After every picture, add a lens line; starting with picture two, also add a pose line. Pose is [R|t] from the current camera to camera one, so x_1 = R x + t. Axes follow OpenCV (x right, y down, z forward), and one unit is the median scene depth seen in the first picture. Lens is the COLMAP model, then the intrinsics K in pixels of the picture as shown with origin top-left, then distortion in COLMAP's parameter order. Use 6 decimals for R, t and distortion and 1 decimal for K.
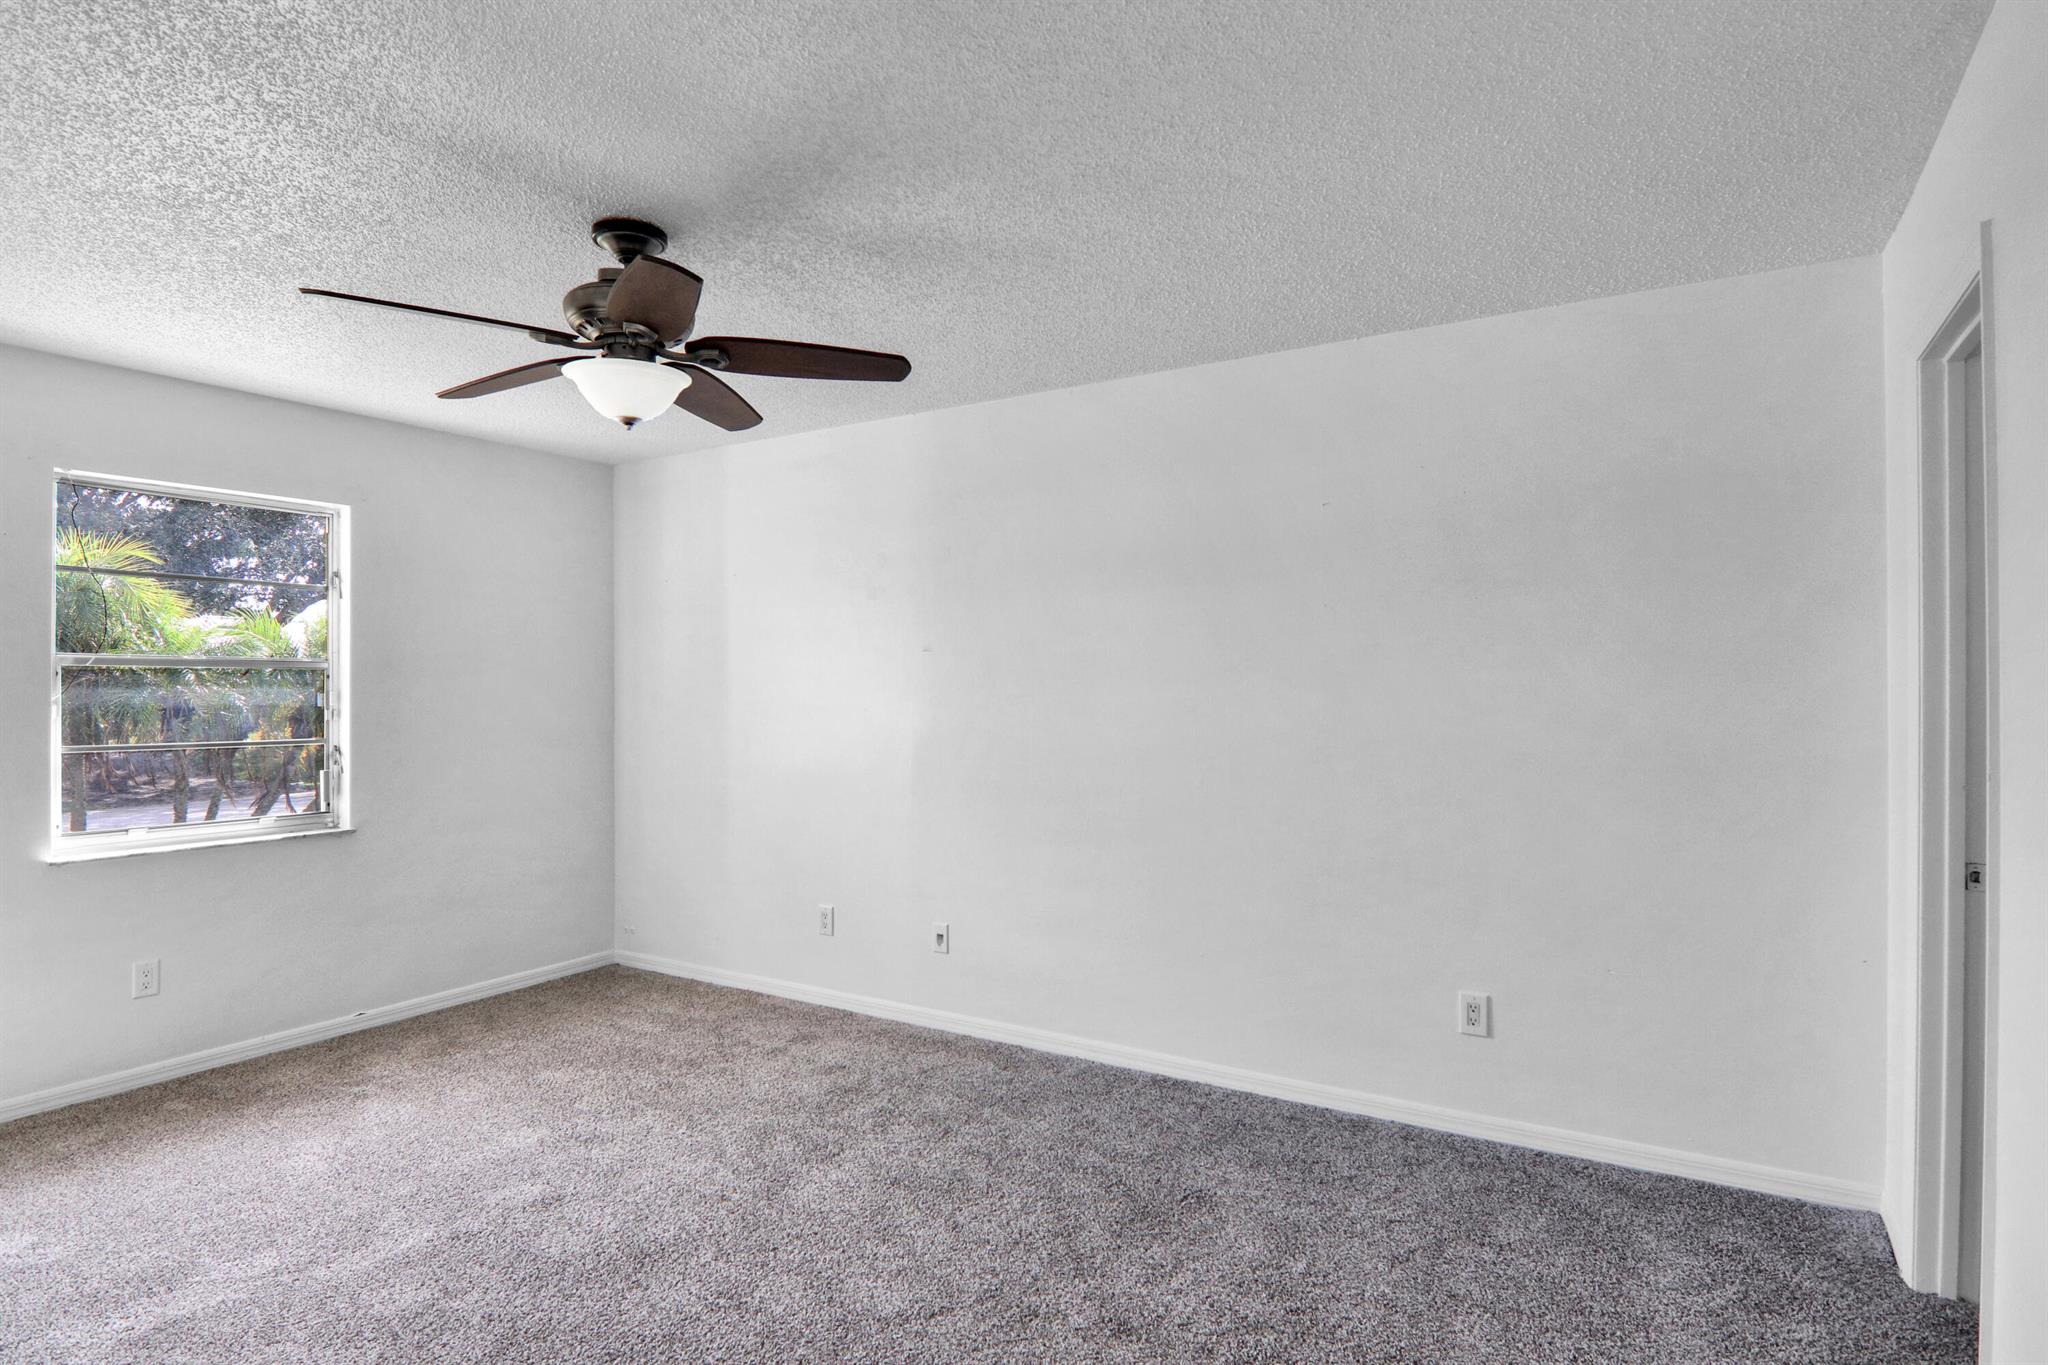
lens RADIAL K [[1040.1, 0, 1024.0], [0, 1040.1, 682.5], [0, 0, 1]] dist [-0.000477, -0.001052]
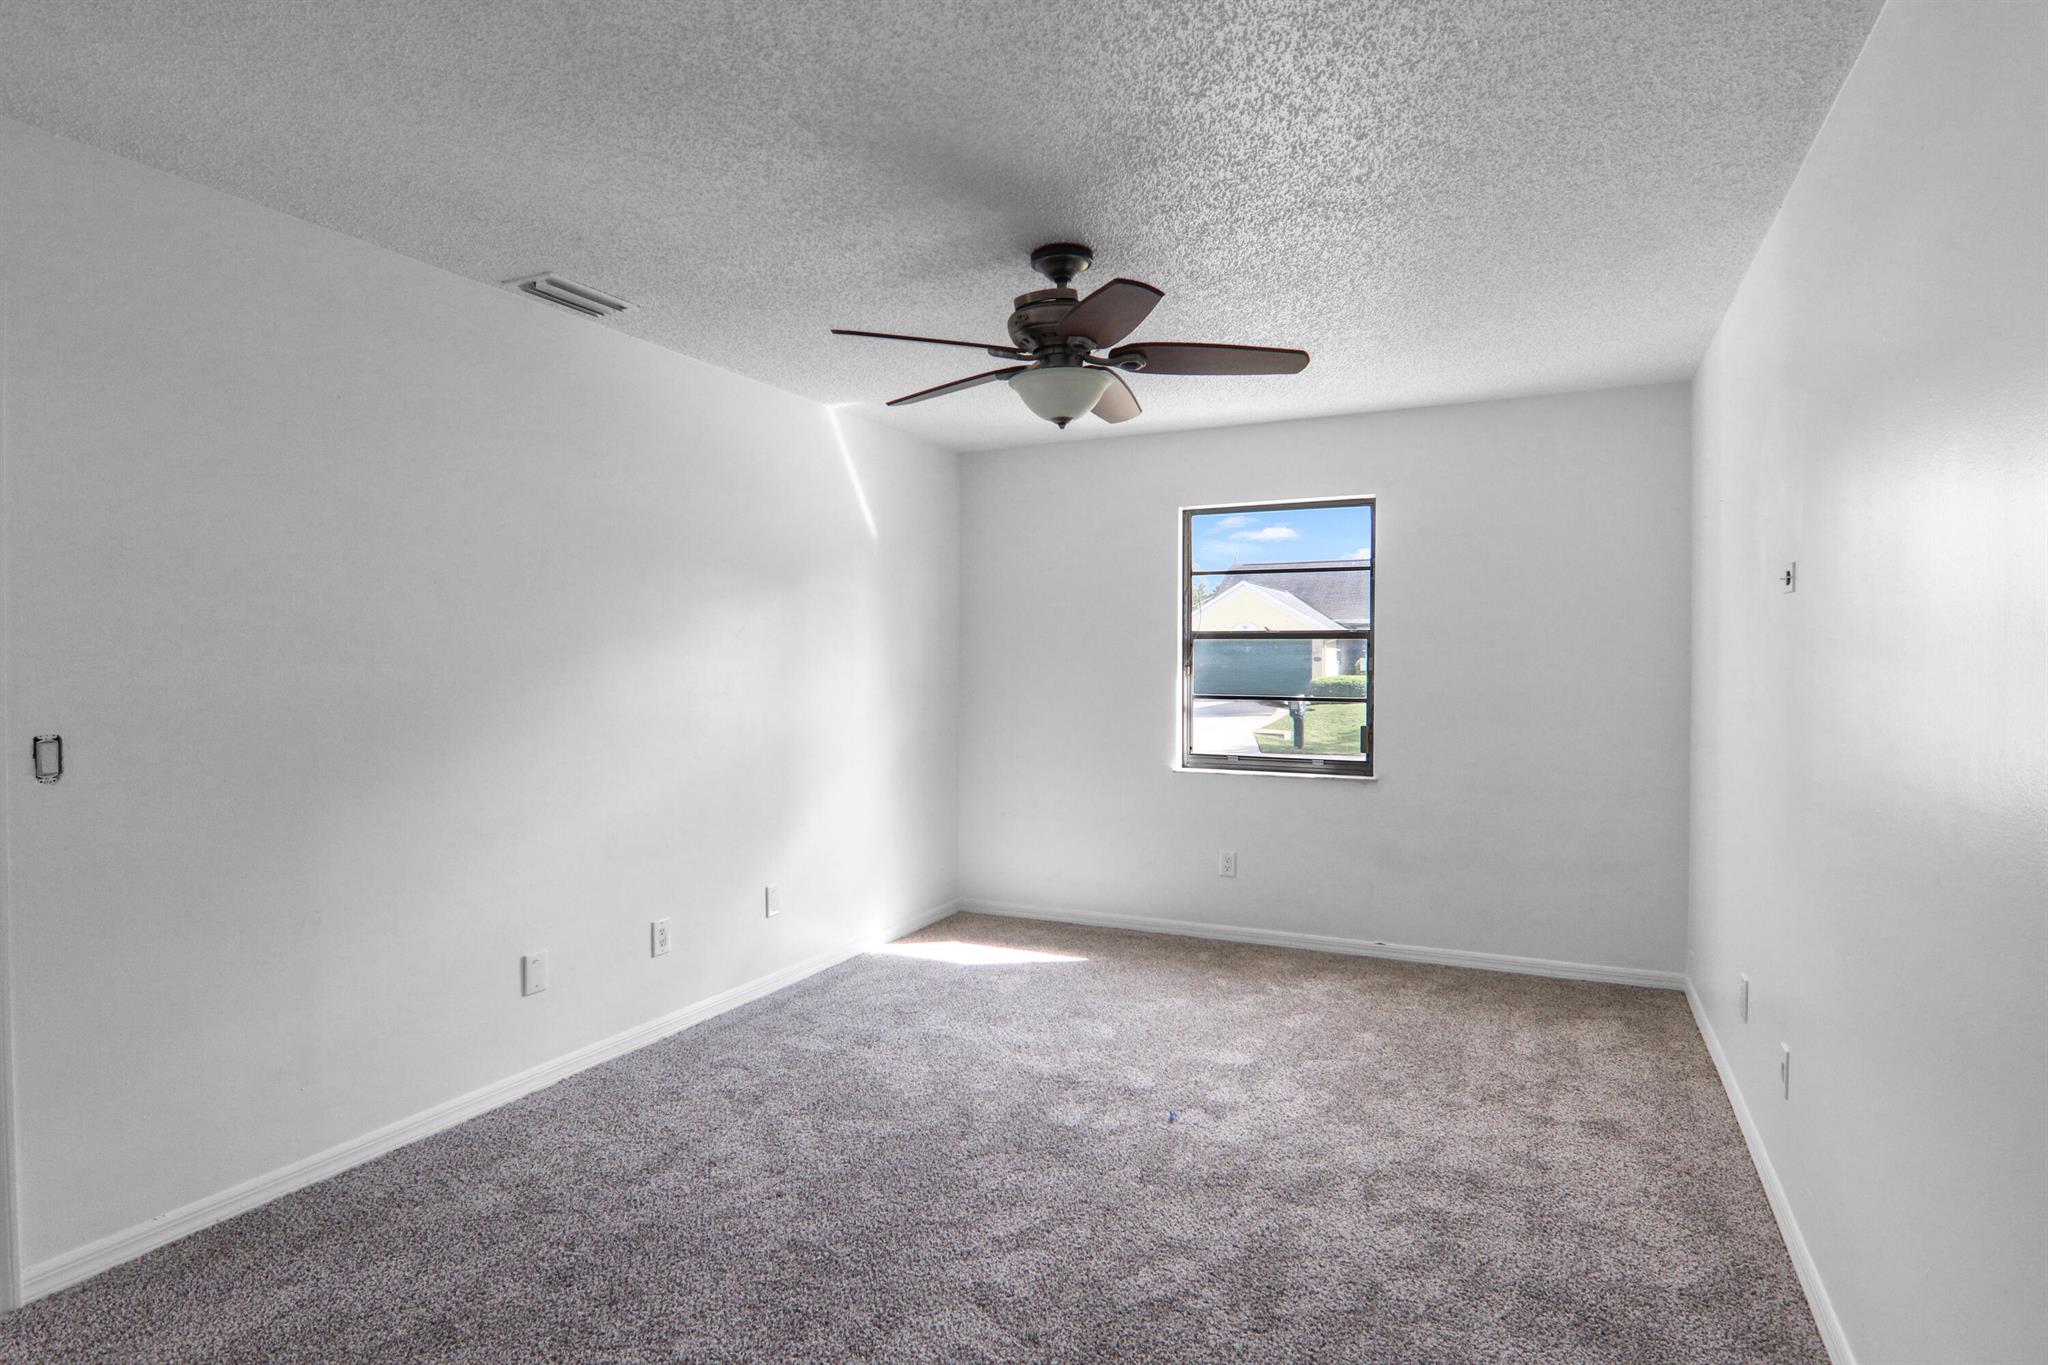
lens RADIAL K [[1040.1, 0, 1024.0], [0, 1040.1, 682.5], [0, 0, 1]] dist [-0.000477, -0.001052]
pose [[0.141310, 0.023472, -0.989687, 0.499170], [0.002000, 0.999710, 0.023995, 0.005733], [0.989963, -0.005370, 0.141222, 0.531709]]
